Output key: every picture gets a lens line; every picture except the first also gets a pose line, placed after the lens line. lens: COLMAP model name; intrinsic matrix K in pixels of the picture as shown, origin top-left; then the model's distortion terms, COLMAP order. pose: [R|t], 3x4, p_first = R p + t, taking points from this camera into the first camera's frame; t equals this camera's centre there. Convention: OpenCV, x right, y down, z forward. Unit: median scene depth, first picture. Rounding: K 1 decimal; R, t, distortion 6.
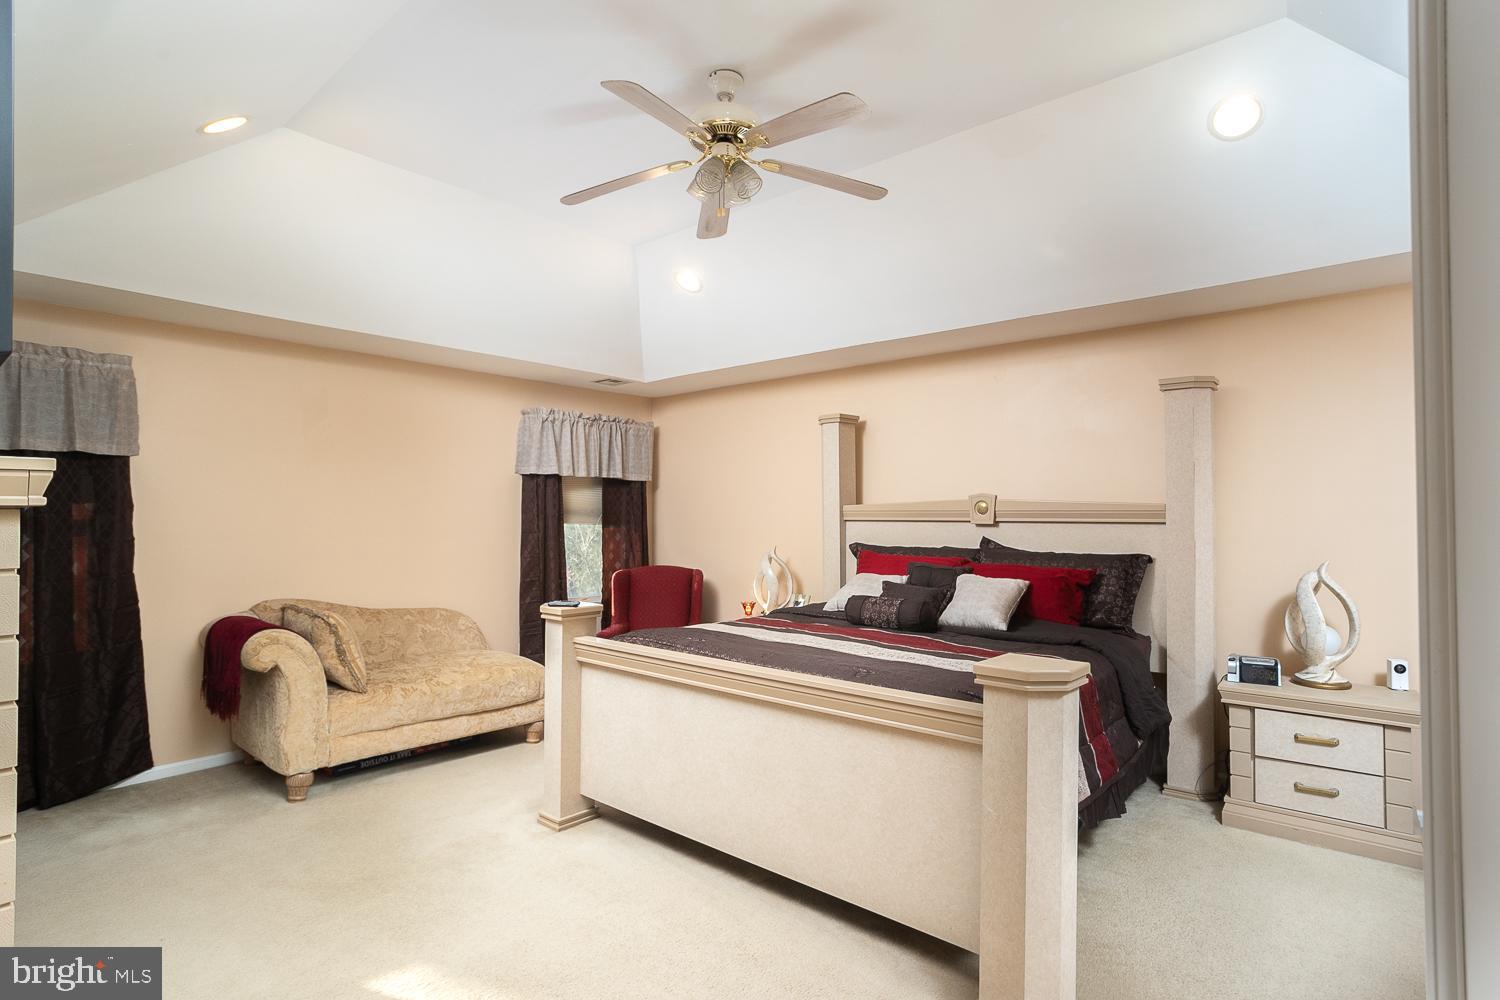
lens RADIAL K [[812.0, 0, 750.0], [0, 812.0, 500.0], [0, 0, 1]] dist [-0.001990, -0.000139]
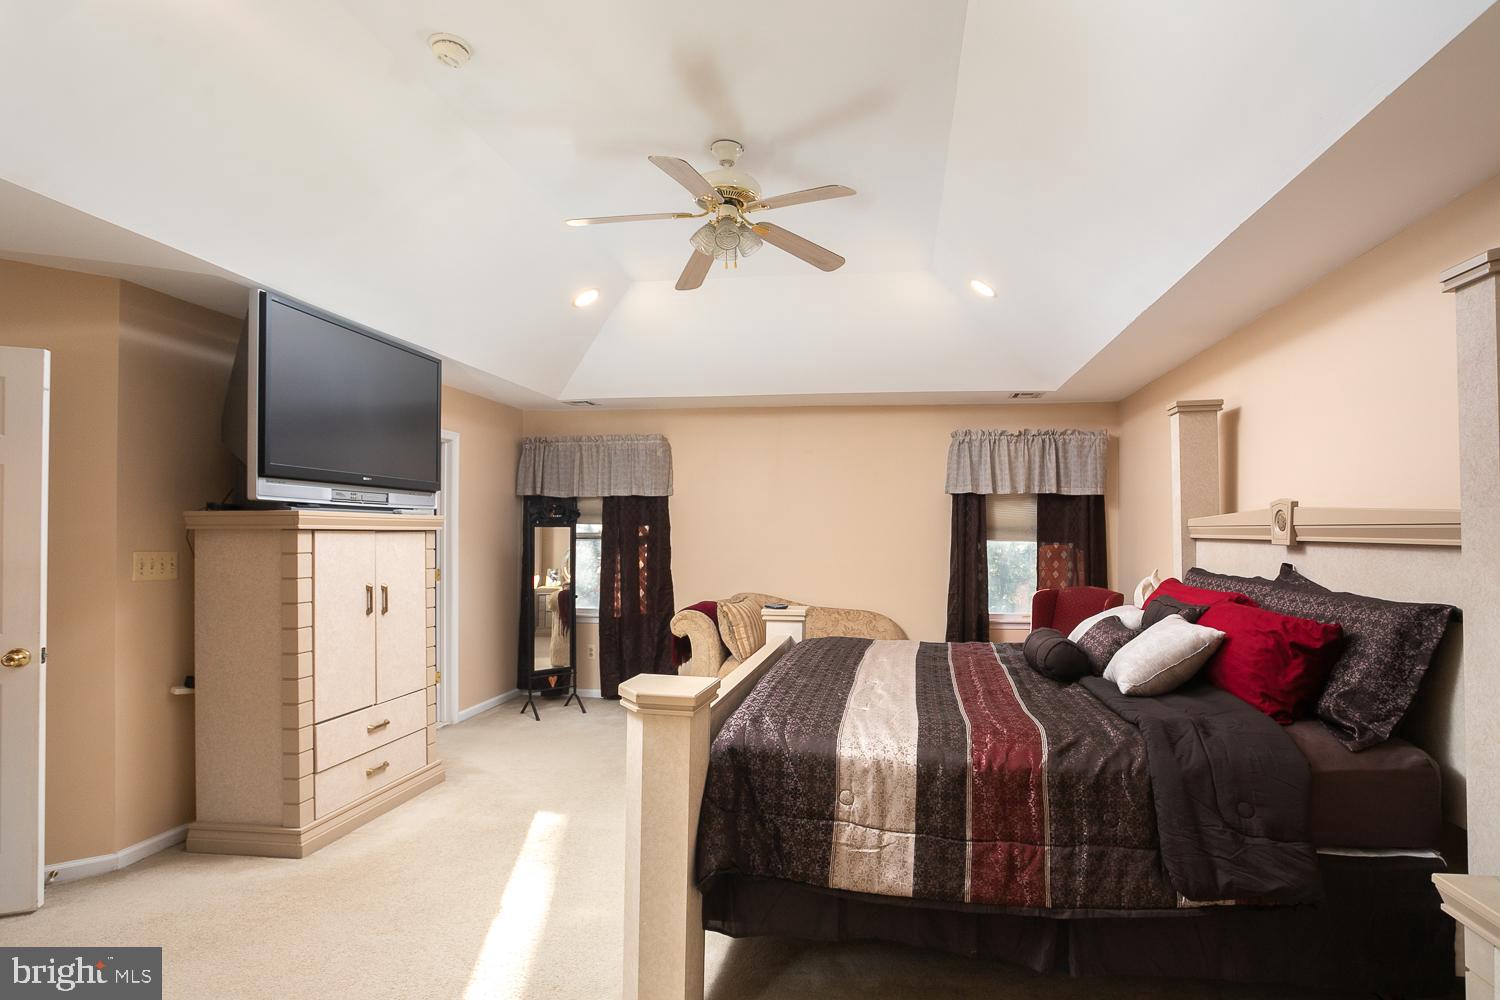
lens RADIAL K [[777.8, 0, 750.0], [0, 777.8, 500.0], [0, 0, 1]] dist [-0.000019, 0.000146]
pose [[0.534099, -0.036095, -0.844651, 0.446408], [0.017932, 0.999347, -0.031367, 0.003802], [0.845232, 0.001607, 0.534397, 0.222584]]
